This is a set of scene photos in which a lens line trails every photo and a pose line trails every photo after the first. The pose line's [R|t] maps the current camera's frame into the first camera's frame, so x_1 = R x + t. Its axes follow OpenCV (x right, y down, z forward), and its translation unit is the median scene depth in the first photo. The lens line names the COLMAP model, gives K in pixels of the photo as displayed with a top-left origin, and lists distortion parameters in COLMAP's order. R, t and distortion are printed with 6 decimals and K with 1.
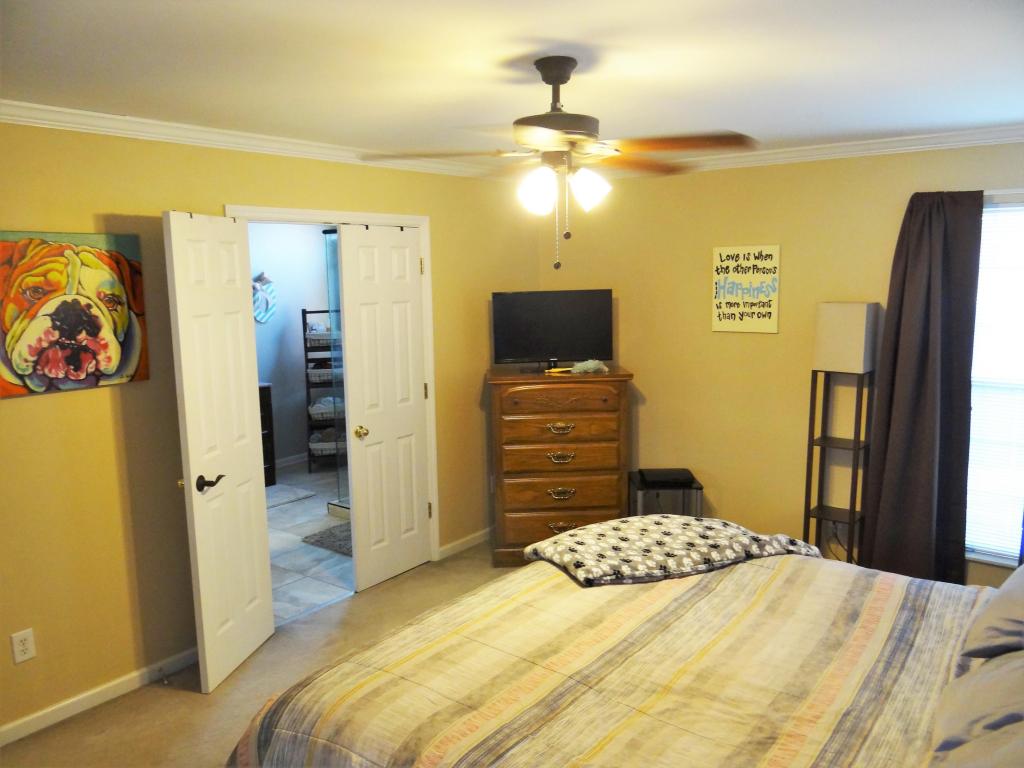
lens RADIAL K [[796.1, 0, 512.0], [0, 796.1, 384.0], [0, 0, 1]] dist [-0.008254, -0.003203]
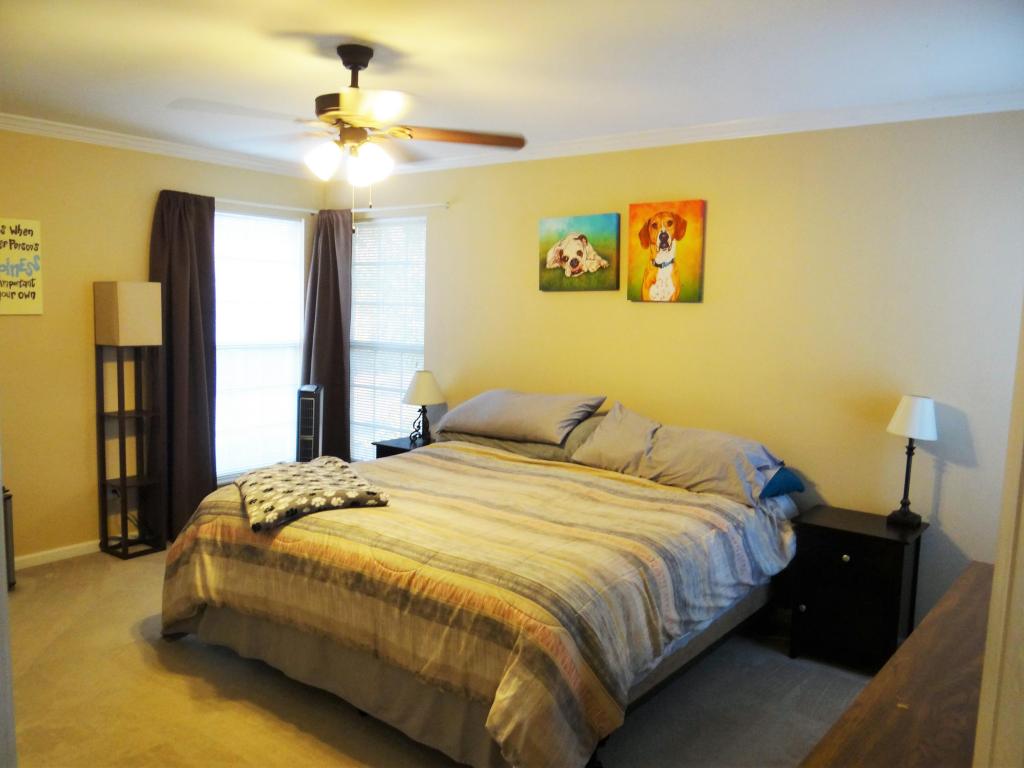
lens RADIAL K [[796.1, 0, 512.0], [0, 796.1, 384.0], [0, 0, 1]] dist [-0.008254, -0.003203]
pose [[0.009068, -0.095767, 0.995362, -0.607706], [0.114623, 0.988942, 0.094105, -0.007325], [-0.993368, 0.113238, 0.019945, 0.441303]]
